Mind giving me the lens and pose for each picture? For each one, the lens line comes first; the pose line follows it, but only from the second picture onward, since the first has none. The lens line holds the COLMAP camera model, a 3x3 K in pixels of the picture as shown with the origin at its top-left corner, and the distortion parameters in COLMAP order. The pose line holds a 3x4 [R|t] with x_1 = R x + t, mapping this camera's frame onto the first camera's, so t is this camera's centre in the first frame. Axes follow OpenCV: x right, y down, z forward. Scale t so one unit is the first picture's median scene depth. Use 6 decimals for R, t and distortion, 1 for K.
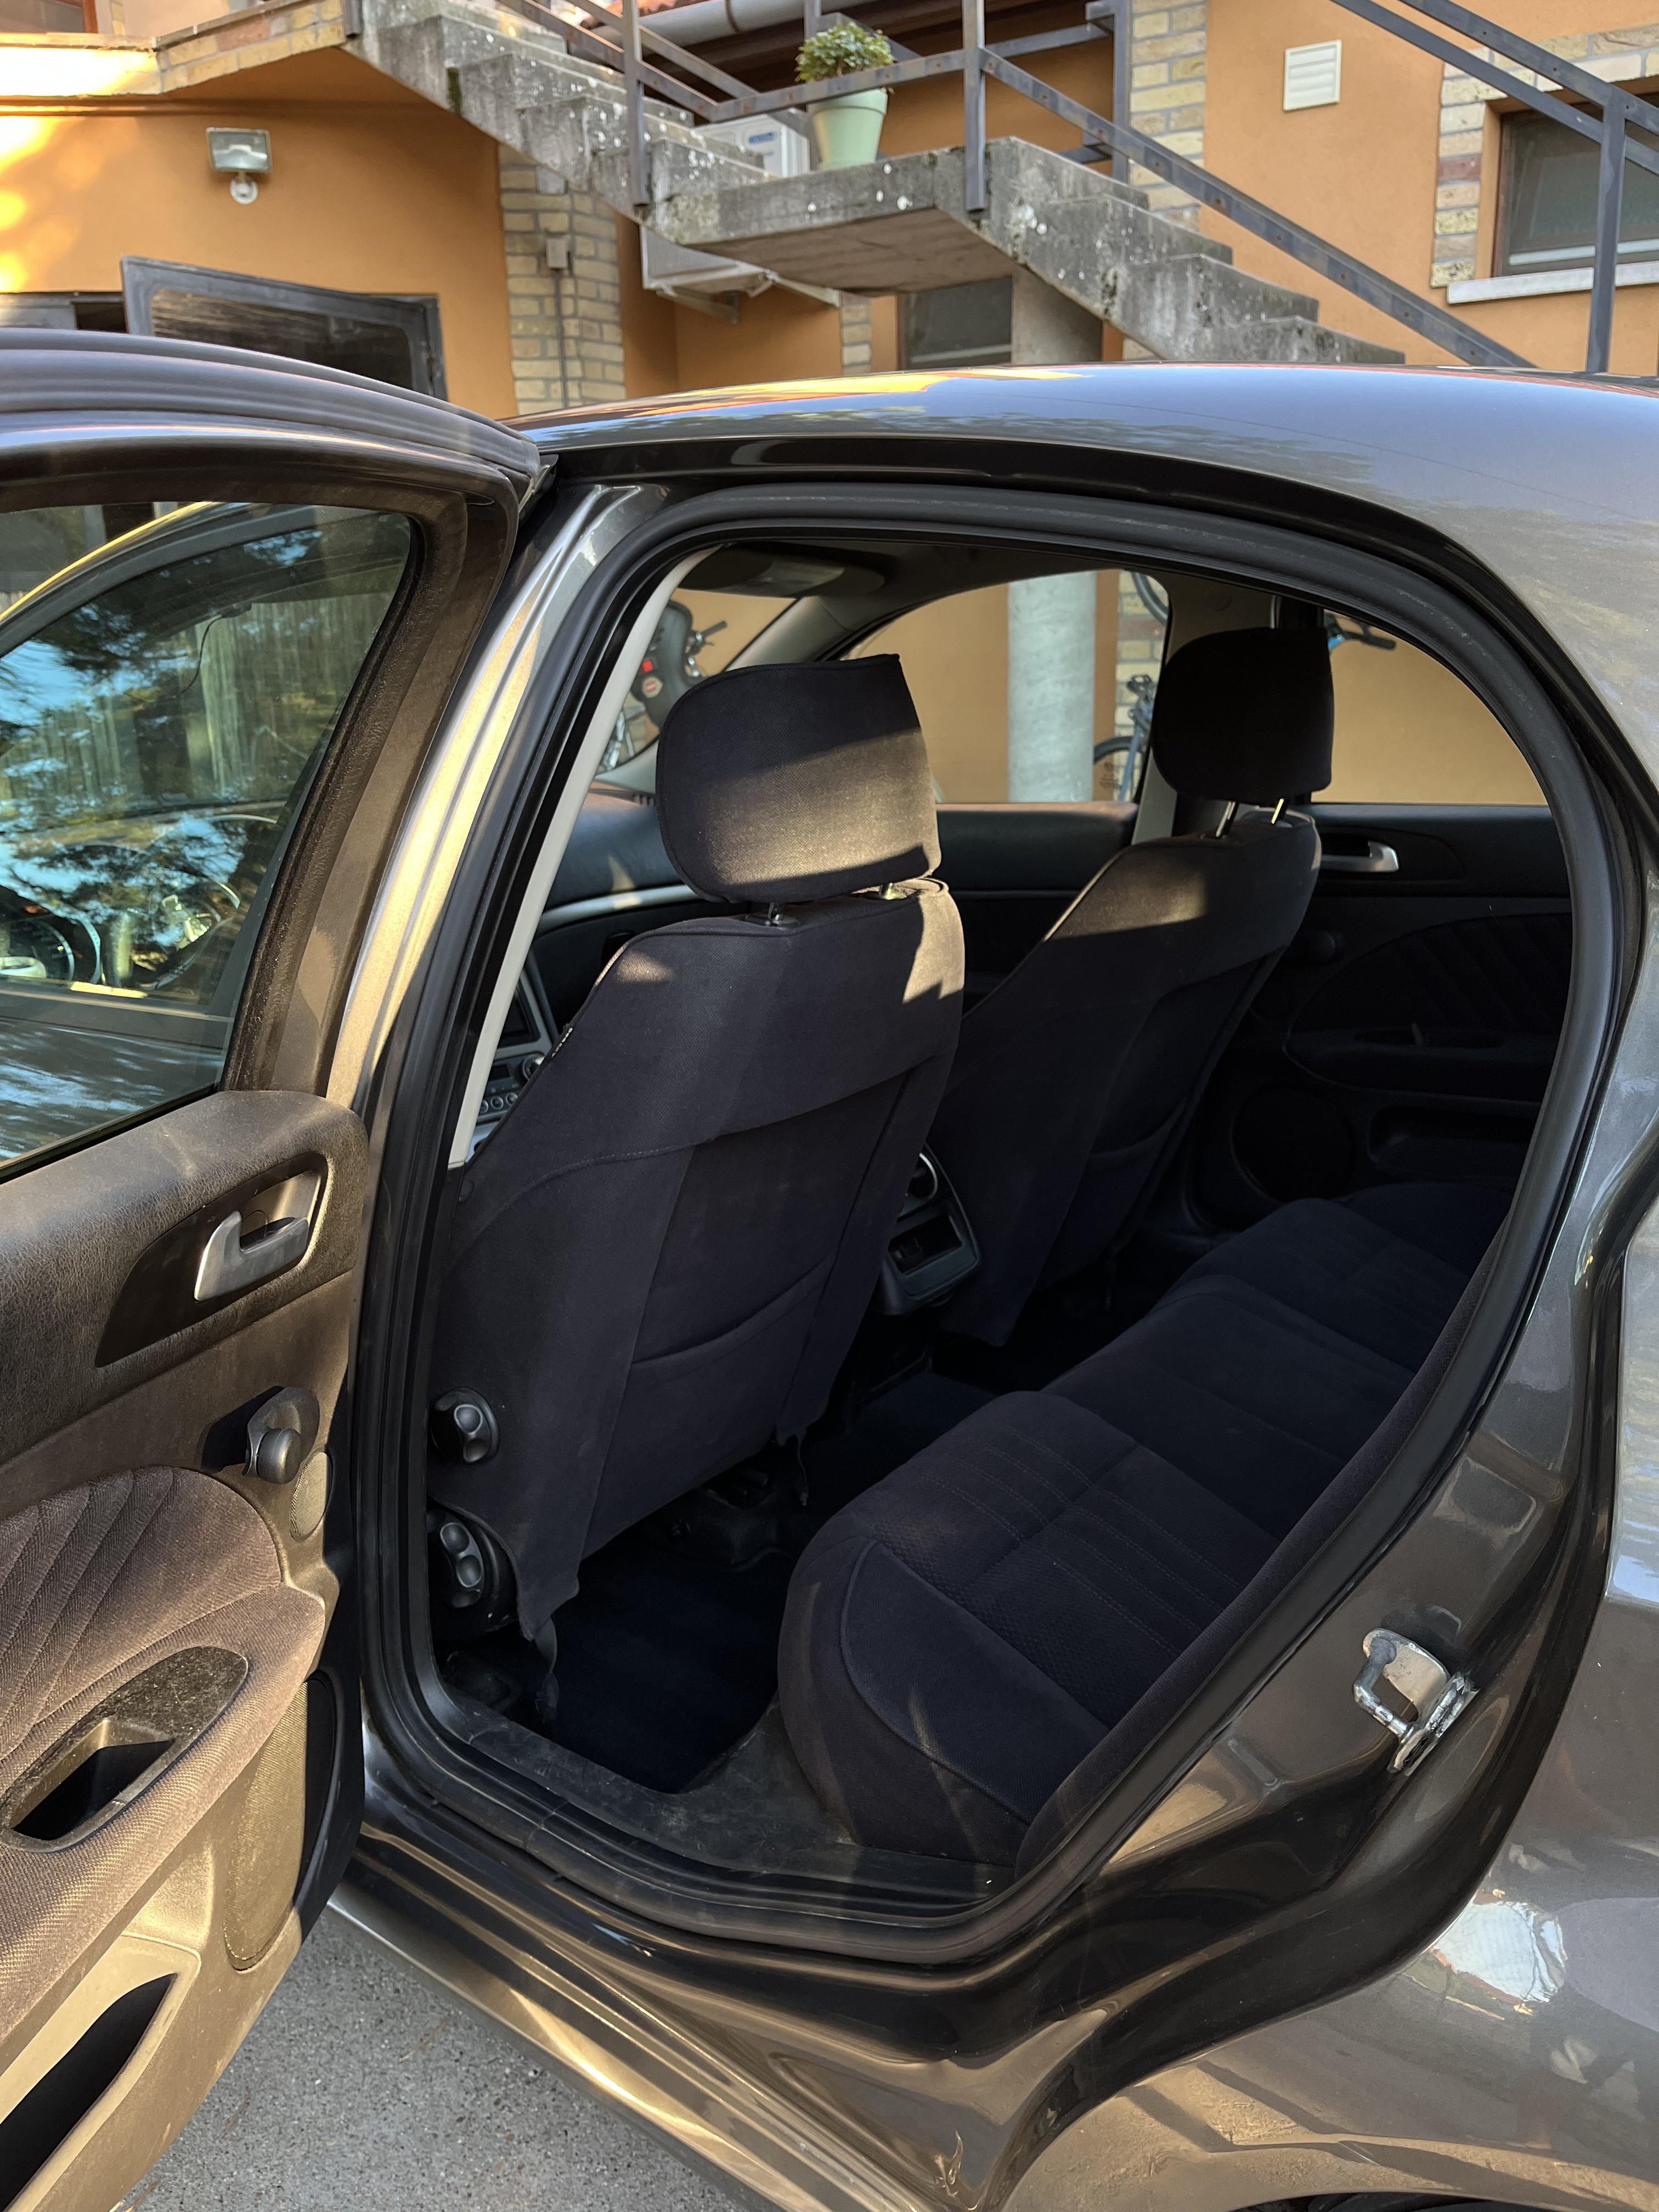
lens RADIAL K [[1655.5, 0, 815.5], [0, 1655.5, 1163.2], [0, 0, 1]] dist [0.059587, -0.089335]
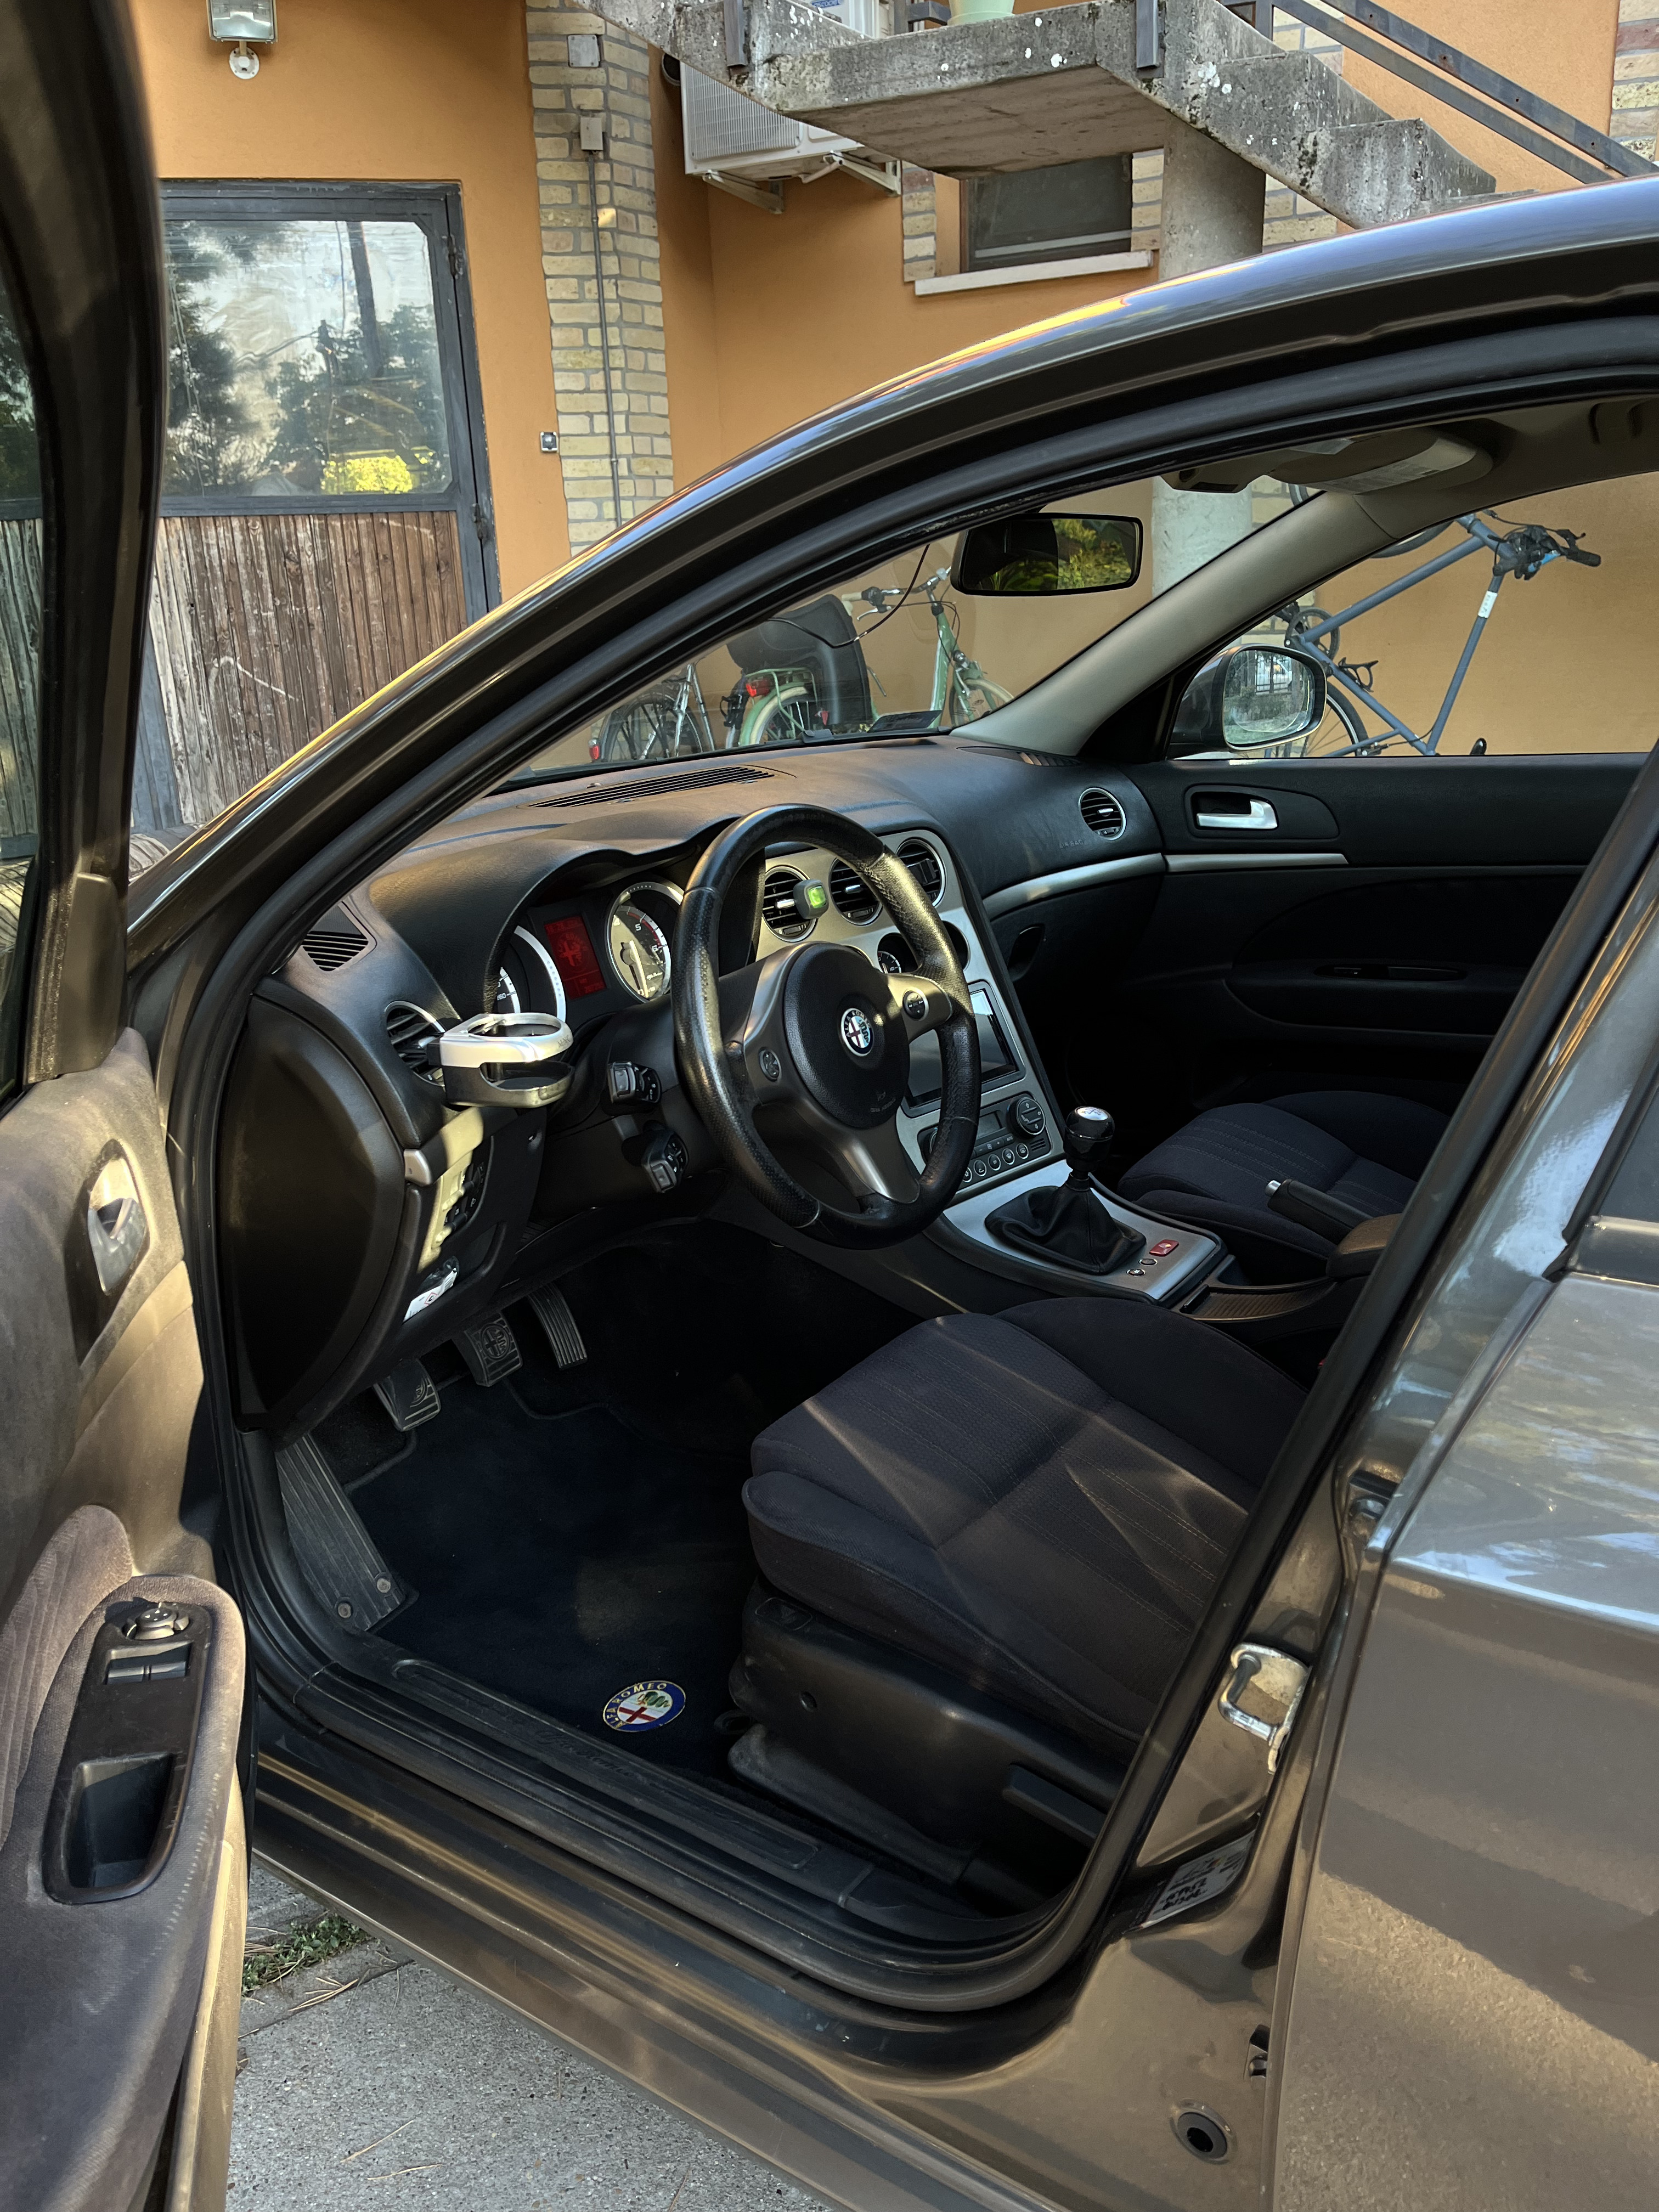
lens RADIAL K [[1655.5, 0, 788.7], [0, 1655.5, 1184.6], [0, 0, 1]] dist [0.059587, -0.089335]
pose [[0.998639, -0.028752, 0.043520, -0.130266], [0.026661, 0.998497, 0.047889, -0.024211], [-0.044831, -0.046663, 0.997904, 0.088212]]
